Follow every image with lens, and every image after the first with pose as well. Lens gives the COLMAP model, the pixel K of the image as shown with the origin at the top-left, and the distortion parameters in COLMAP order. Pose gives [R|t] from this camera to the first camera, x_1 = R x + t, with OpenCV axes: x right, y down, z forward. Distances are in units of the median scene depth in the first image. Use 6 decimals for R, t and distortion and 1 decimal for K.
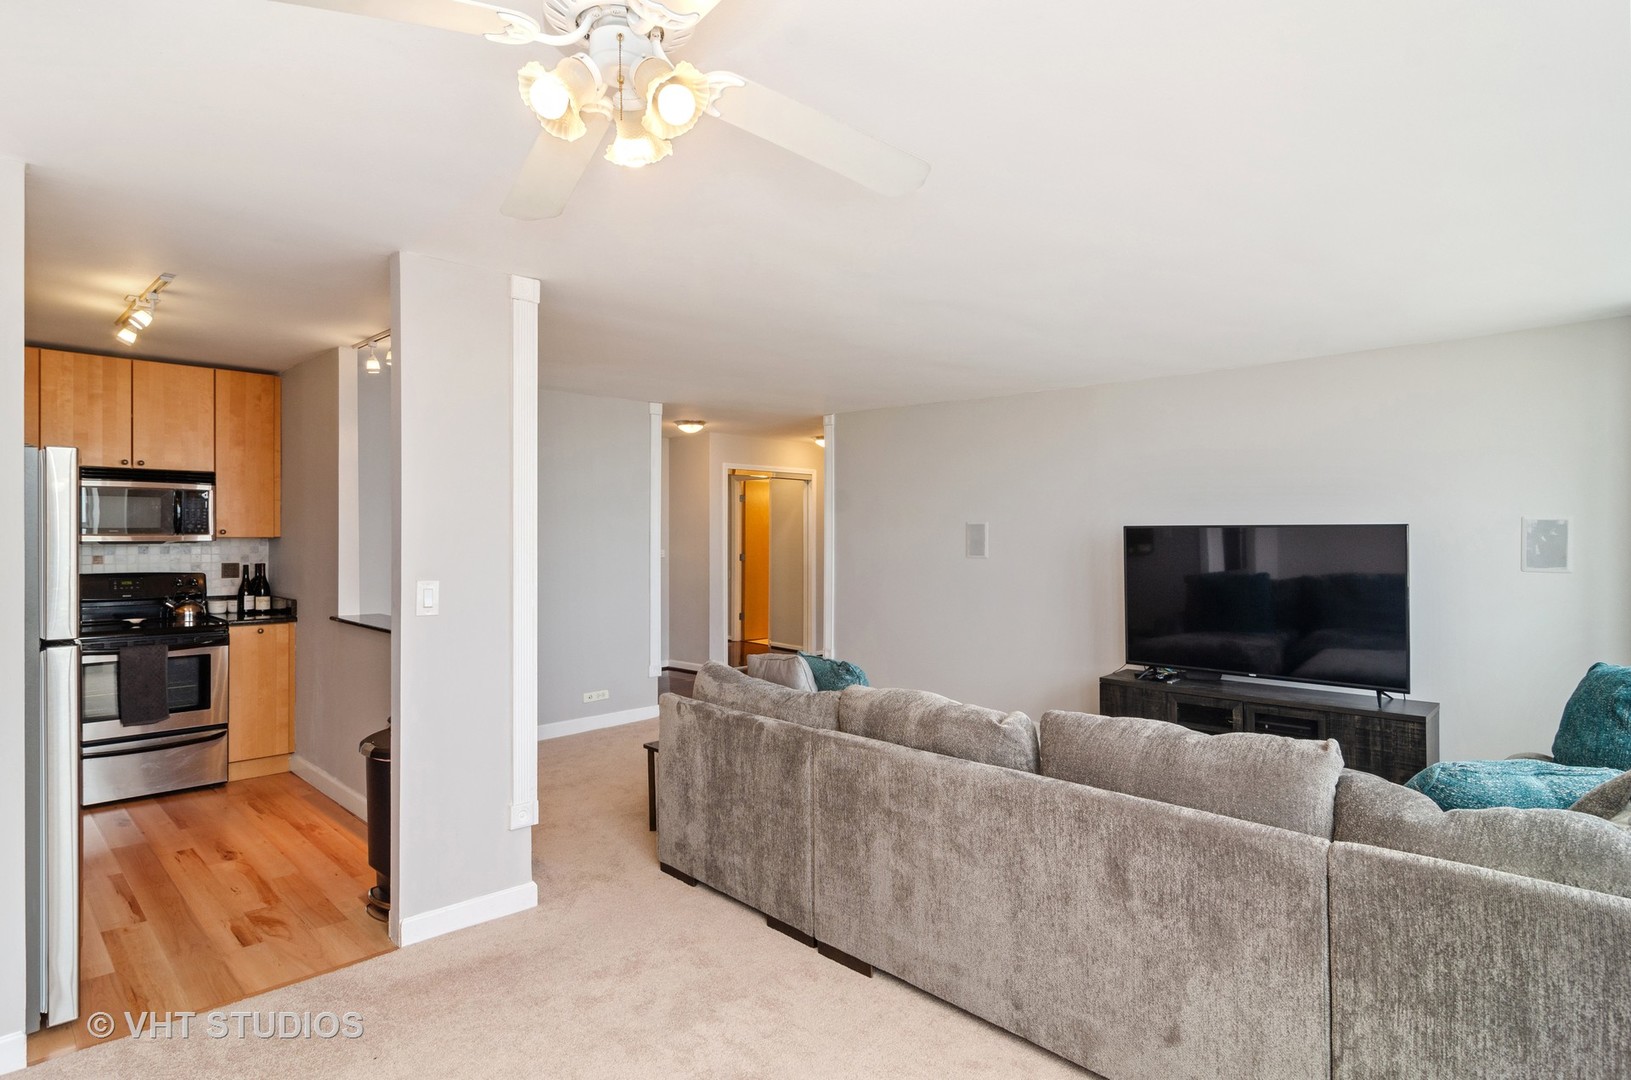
lens RADIAL K [[867.2, 0, 804.1], [0, 867.2, 535.1], [0, 0, 1]] dist [-0.001928, 0.001963]
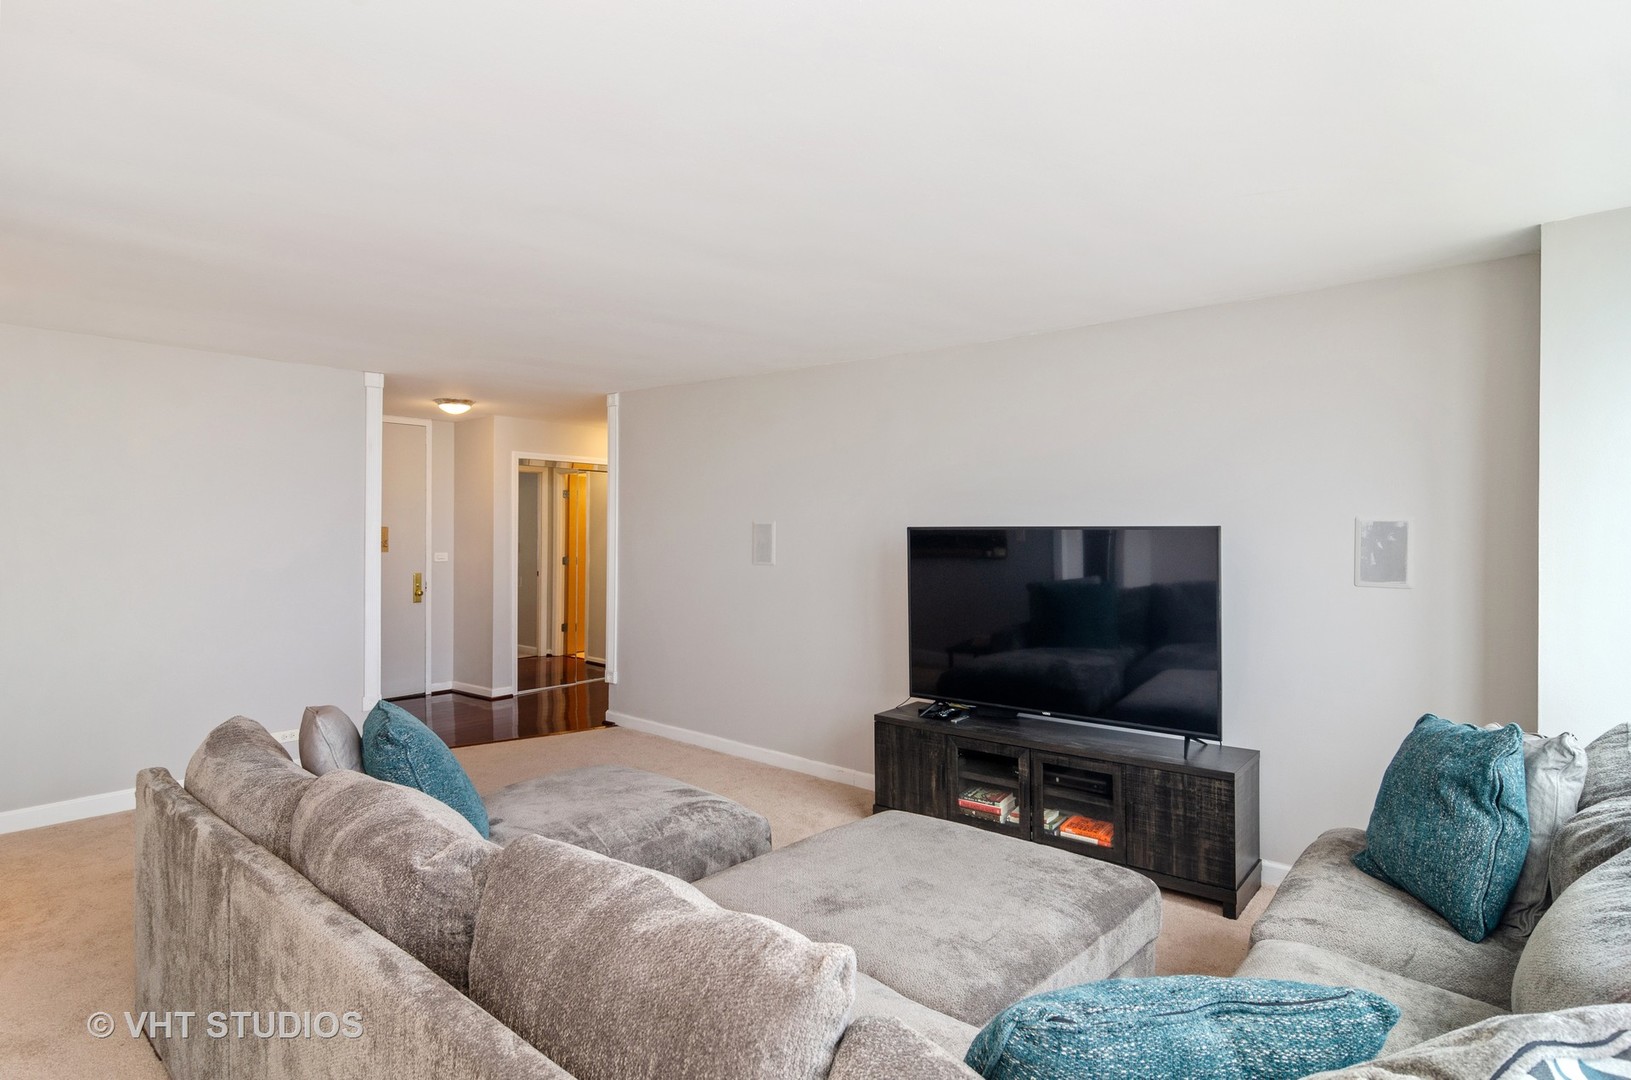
lens RADIAL K [[859.3, 0, 819.4], [0, 859.3, 537.2], [0, 0, 1]] dist [-0.002817, -0.002046]
pose [[0.997427, 0.003271, 0.071618, 0.247418], [-0.003473, 0.999990, 0.002697, -0.003080], [-0.071609, -0.002938, 0.997428, 0.220179]]
